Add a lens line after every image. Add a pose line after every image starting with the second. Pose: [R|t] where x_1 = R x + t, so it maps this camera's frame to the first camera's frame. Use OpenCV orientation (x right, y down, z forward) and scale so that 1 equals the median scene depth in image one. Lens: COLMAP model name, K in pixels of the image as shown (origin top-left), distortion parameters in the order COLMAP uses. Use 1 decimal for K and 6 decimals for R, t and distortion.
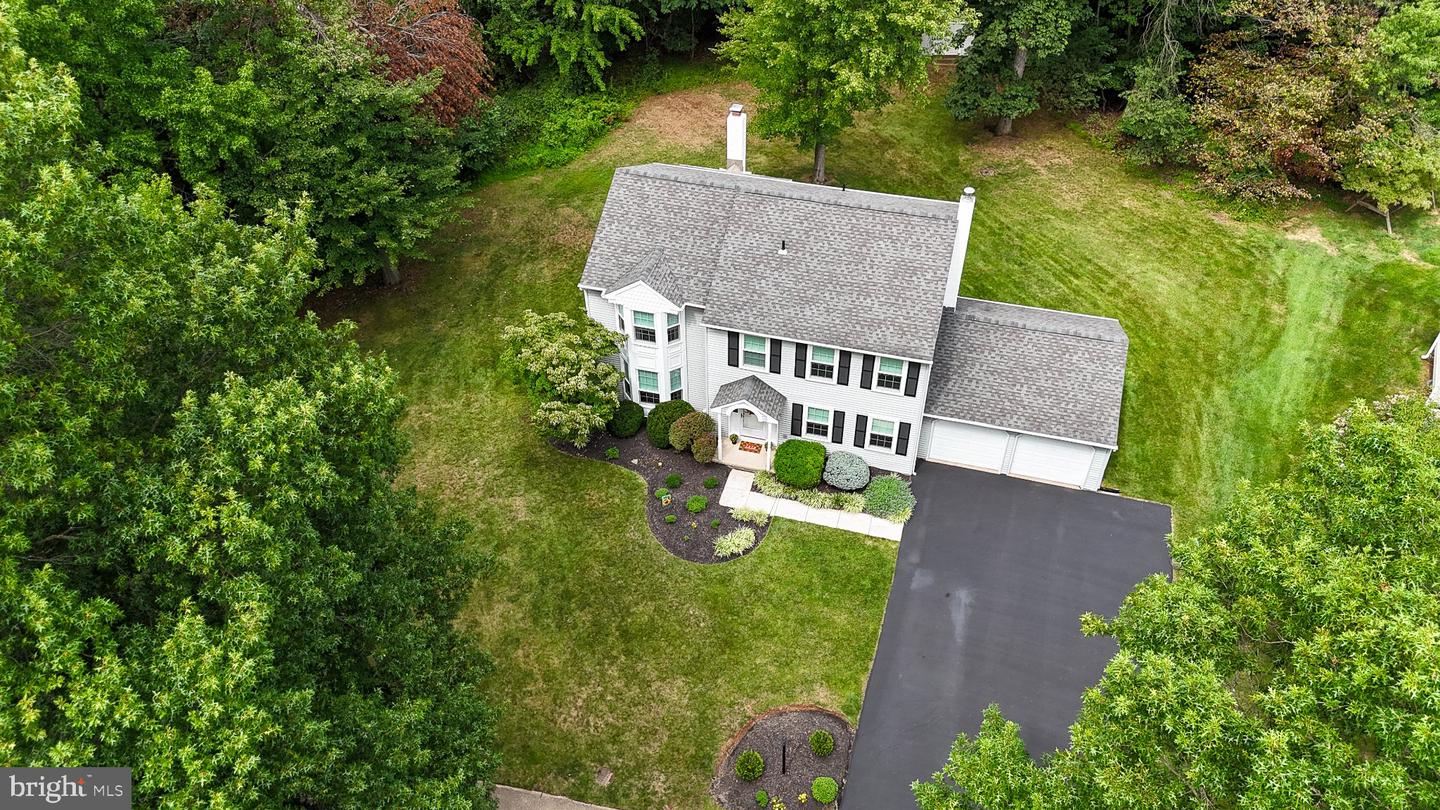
lens RADIAL K [[1062.8, 0, 720.0], [0, 1062.8, 405.0], [0, 0, 1]] dist [0.085174, -0.095409]
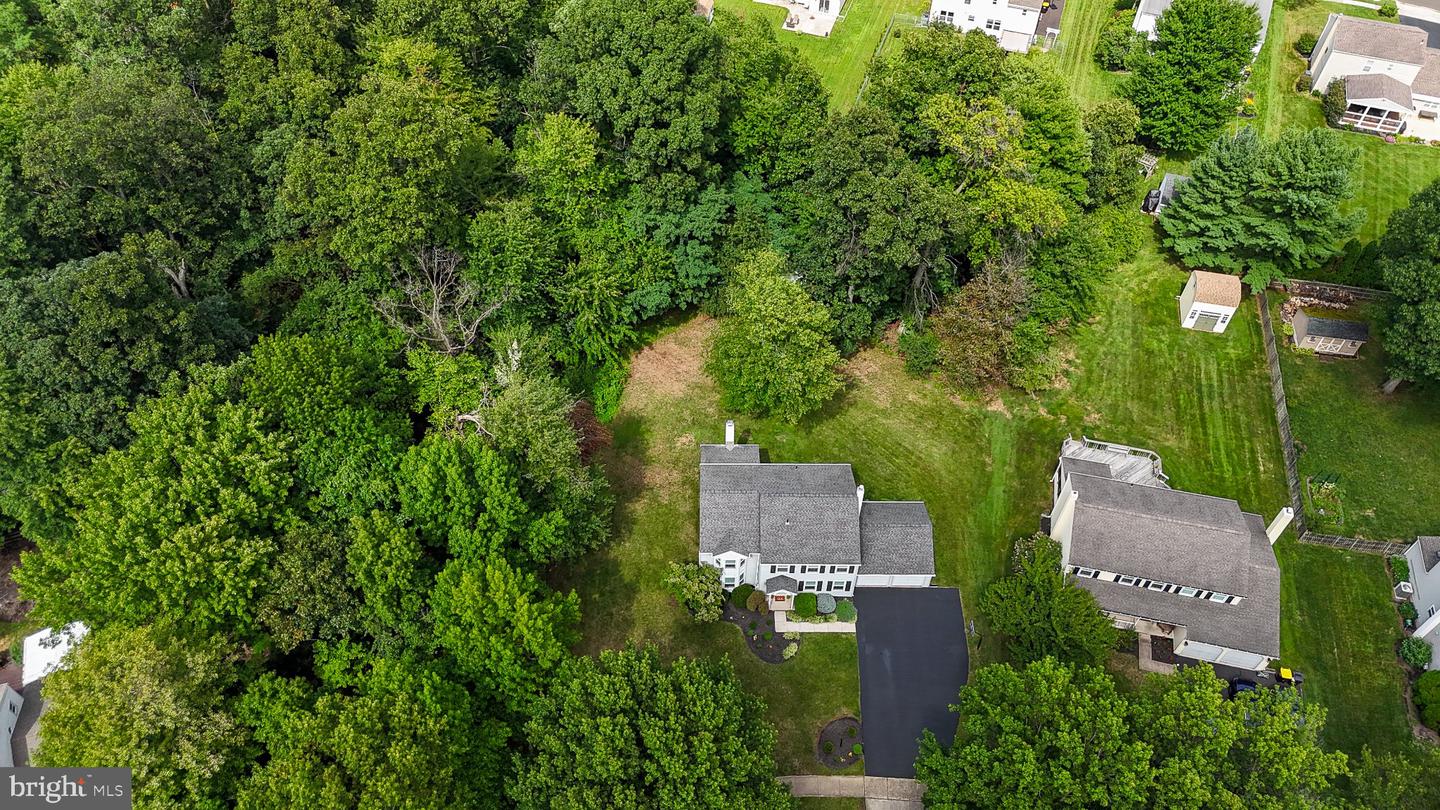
lens RADIAL K [[1062.8, 0, 720.0], [0, 1062.8, 405.0], [0, 0, 1]] dist [0.085174, -0.095409]
pose [[0.961807, -0.199112, 0.187835, -0.447113], [0.168845, 0.971661, 0.165427, -0.773517], [-0.215450, -0.127394, 0.968169, -1.112057]]
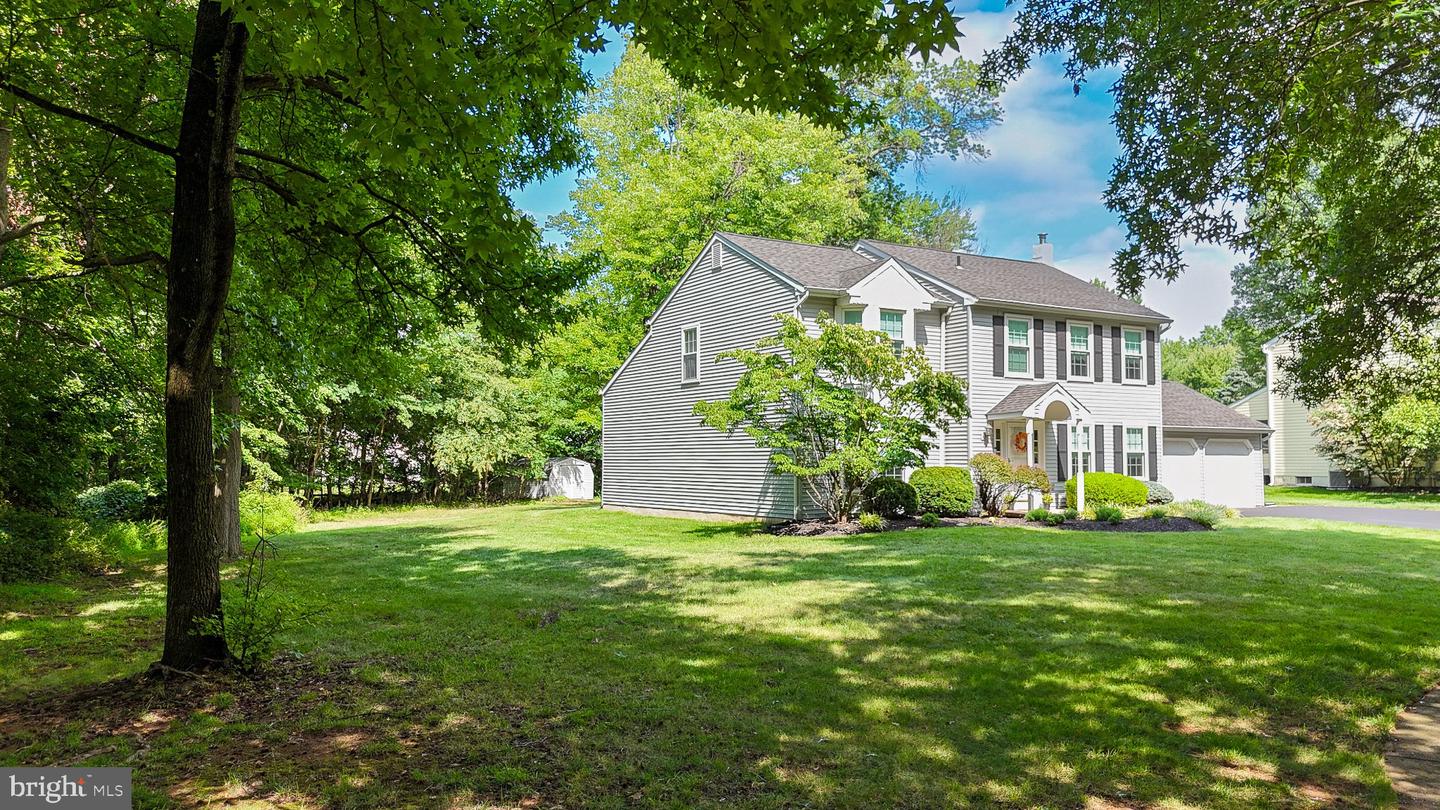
lens RADIAL K [[1062.8, 0, 720.0], [0, 1062.8, 405.0], [0, 0, 1]] dist [0.085174, -0.095409]
pose [[0.691474, 0.050970, 0.720601, -0.671376], [0.476525, 0.717526, -0.508016, 0.270503], [-0.542944, 0.694664, 0.471862, 0.763501]]
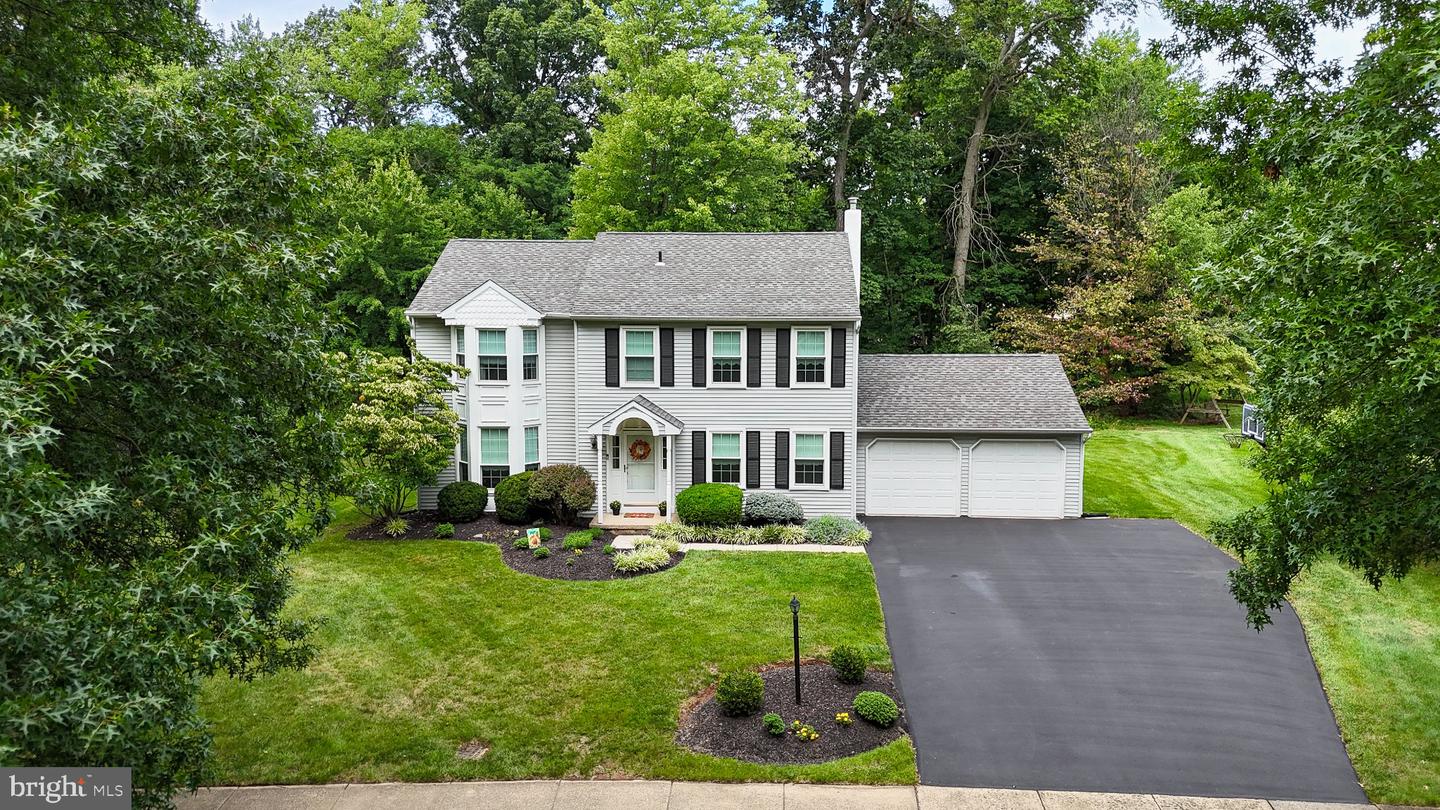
lens RADIAL K [[1062.8, 0, 720.0], [0, 1062.8, 405.0], [0, 0, 1]] dist [0.085174, -0.095409]
pose [[0.974219, -0.016116, 0.225027, -0.086348], [0.143493, 0.813947, -0.562939, 0.426064], [-0.174088, 0.580716, 0.795275, 0.373204]]
